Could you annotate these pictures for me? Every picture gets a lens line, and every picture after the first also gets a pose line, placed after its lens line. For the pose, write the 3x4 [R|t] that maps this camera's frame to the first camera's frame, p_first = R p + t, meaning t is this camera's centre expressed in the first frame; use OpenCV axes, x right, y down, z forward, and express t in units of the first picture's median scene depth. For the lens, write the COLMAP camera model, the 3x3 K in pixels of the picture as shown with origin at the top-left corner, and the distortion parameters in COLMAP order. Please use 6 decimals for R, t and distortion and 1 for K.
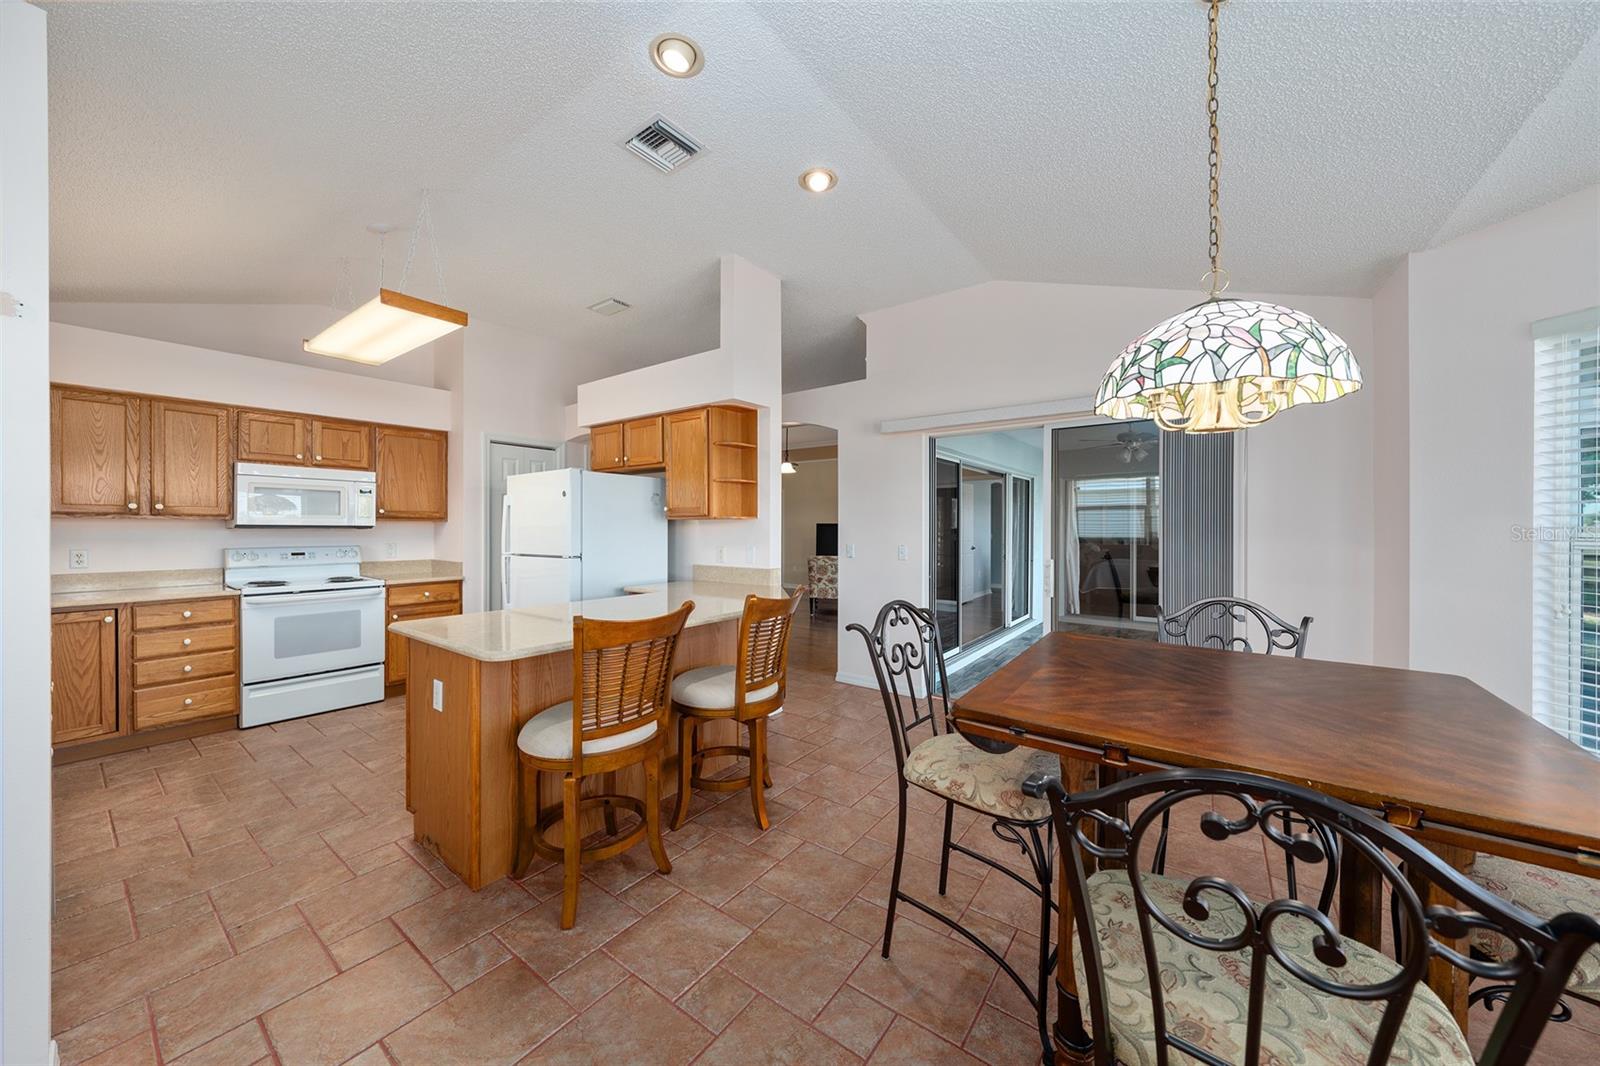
lens RADIAL K [[561.9, 0, 800.9], [0, 561.9, 527.5], [0, 0, 1]] dist [-0.000262, 0.000599]
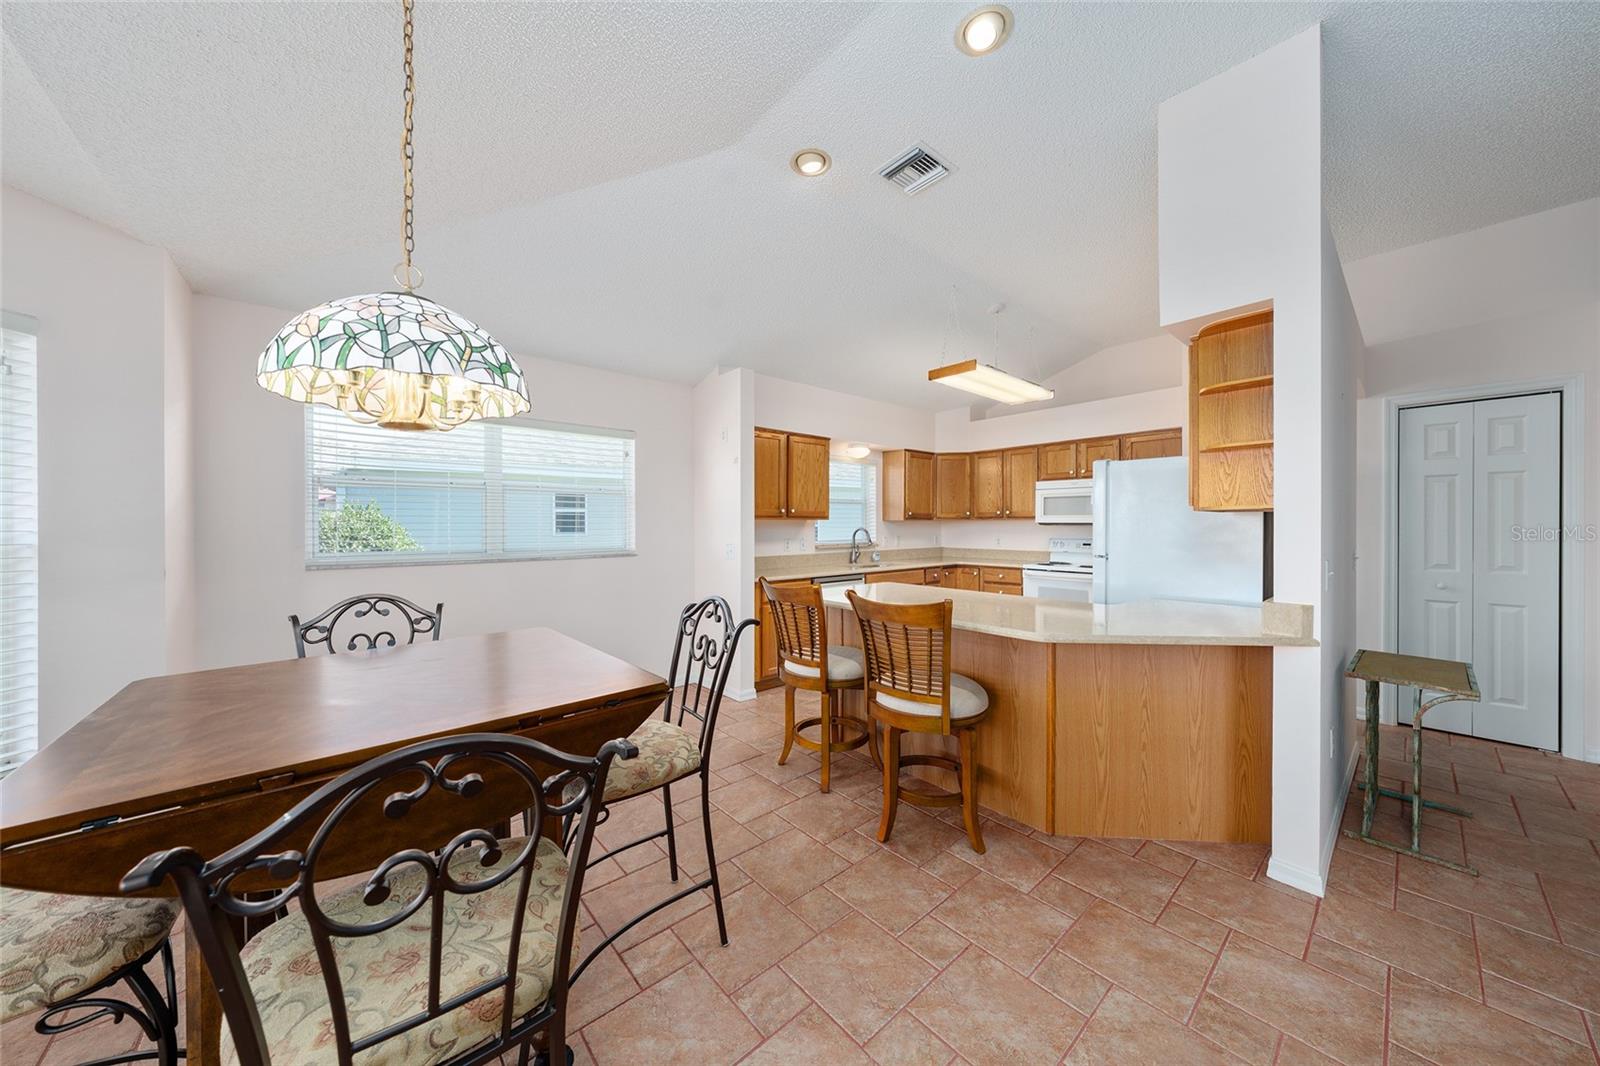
lens RADIAL K [[537.0, 0, 802.9], [0, 537.0, 528.5], [0, 0, 1]] dist [-0.000069, -0.000015]
pose [[-0.217682, 0.007545, -0.975991, 0.557425], [0.001539, 0.999972, 0.007387, -0.001210], [0.976019, 0.000106, -0.217688, 0.698694]]
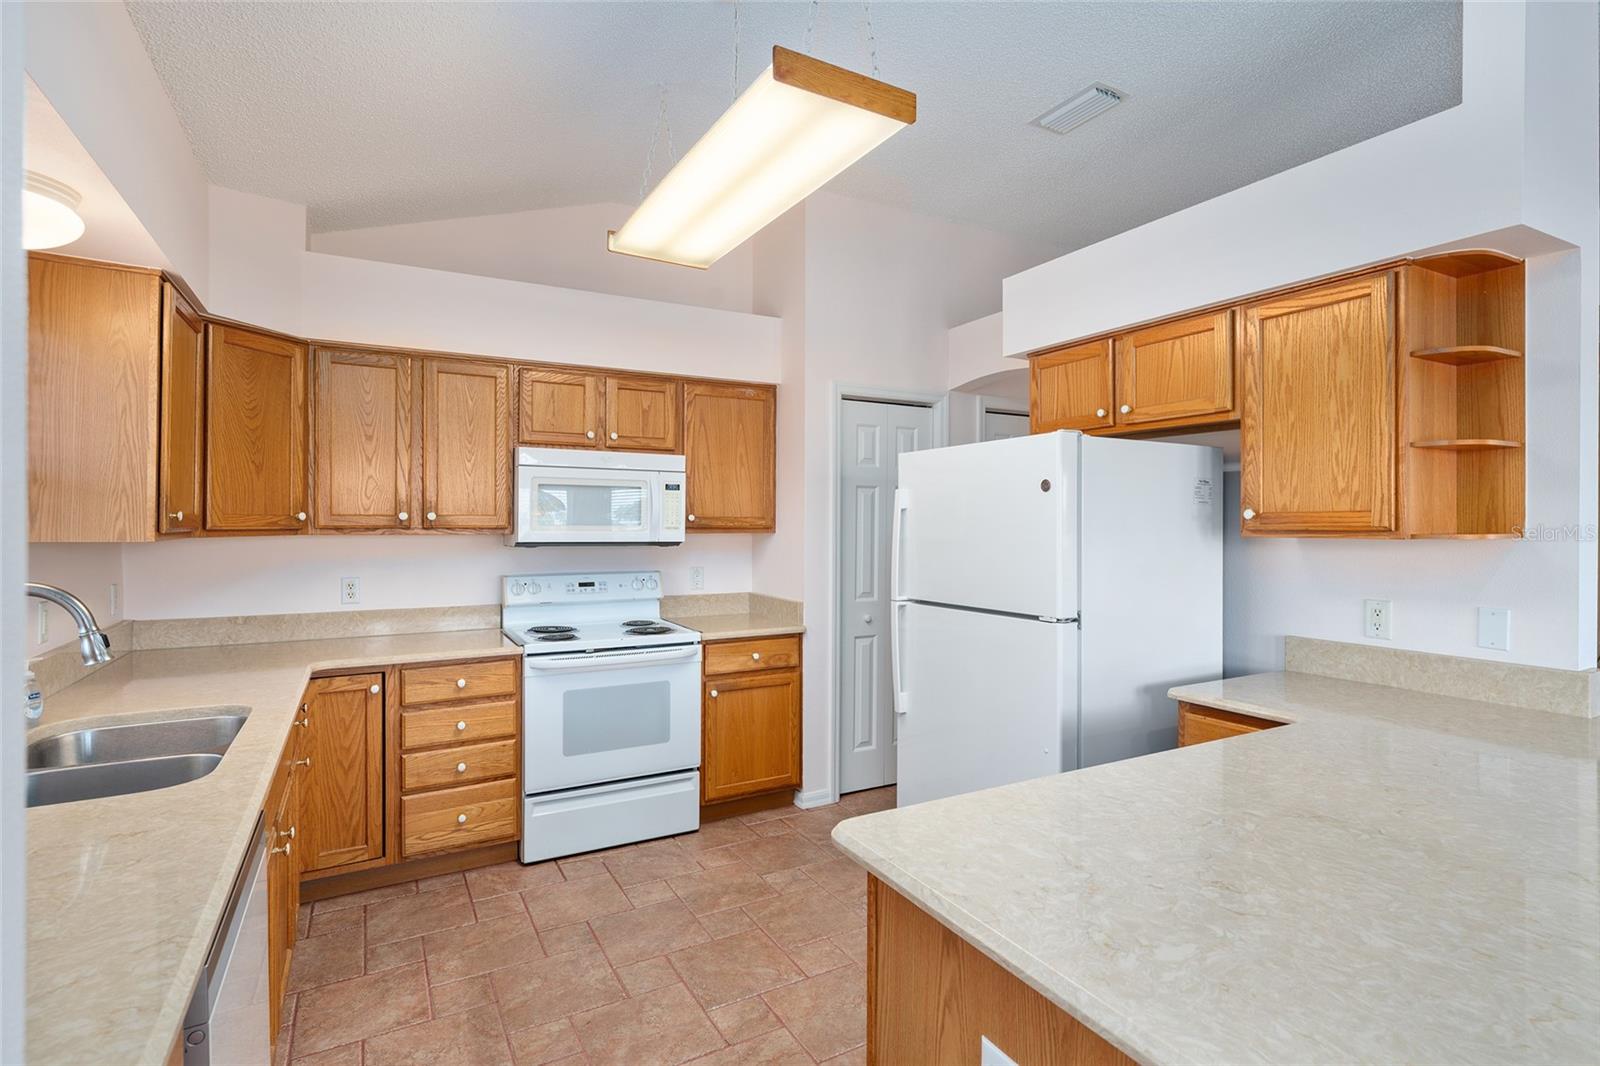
lens RADIAL K [[791.8, 0, 798.3], [0, 791.8, 518.3], [0, 0, 1]] dist [0.002278, -0.000367]
pose [[0.909445, -0.002320, -0.415817, -0.324869], [-0.000746, 0.999974, -0.007211, -0.026428], [0.415823, 0.006868, 0.909420, 0.298745]]
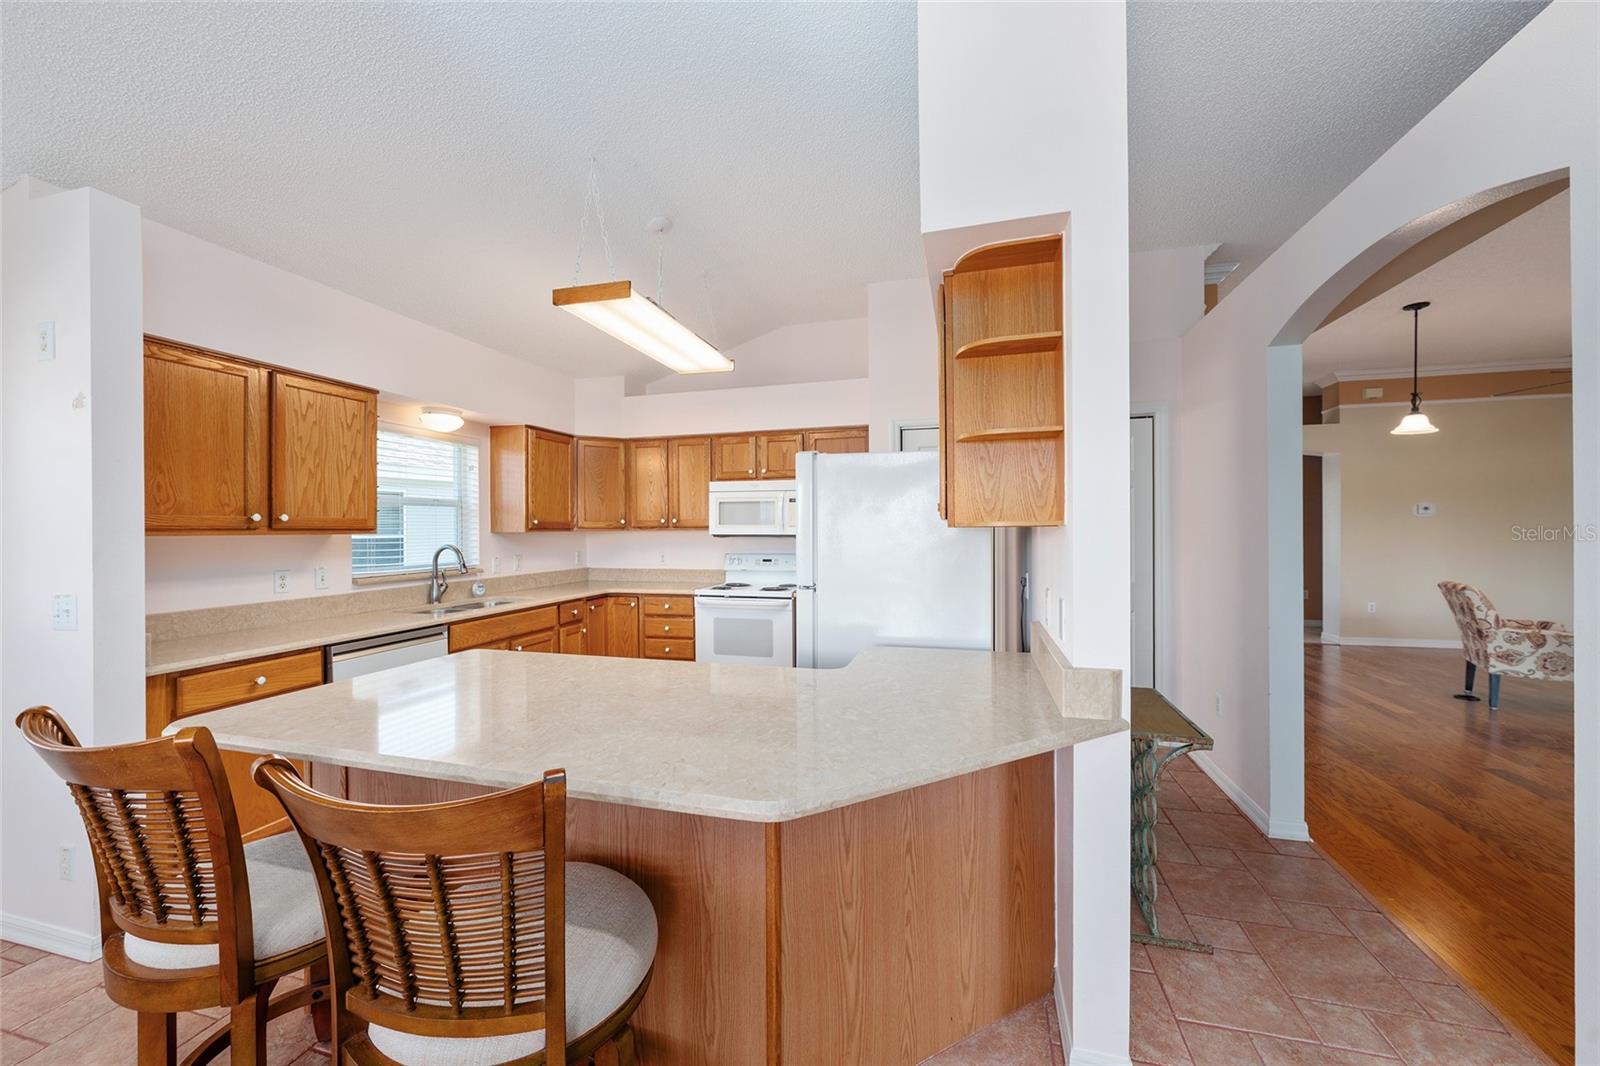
lens RADIAL K [[603.6, 0, 810.2], [0, 603.6, 528.3], [0, 0, 1]] dist [0.005387, 0.000189]
pose [[0.366704, -0.003257, -0.930332, 0.258269], [0.006472, 0.999979, -0.000949, -0.015488], [0.930315, -0.005673, 0.366717, 0.729027]]
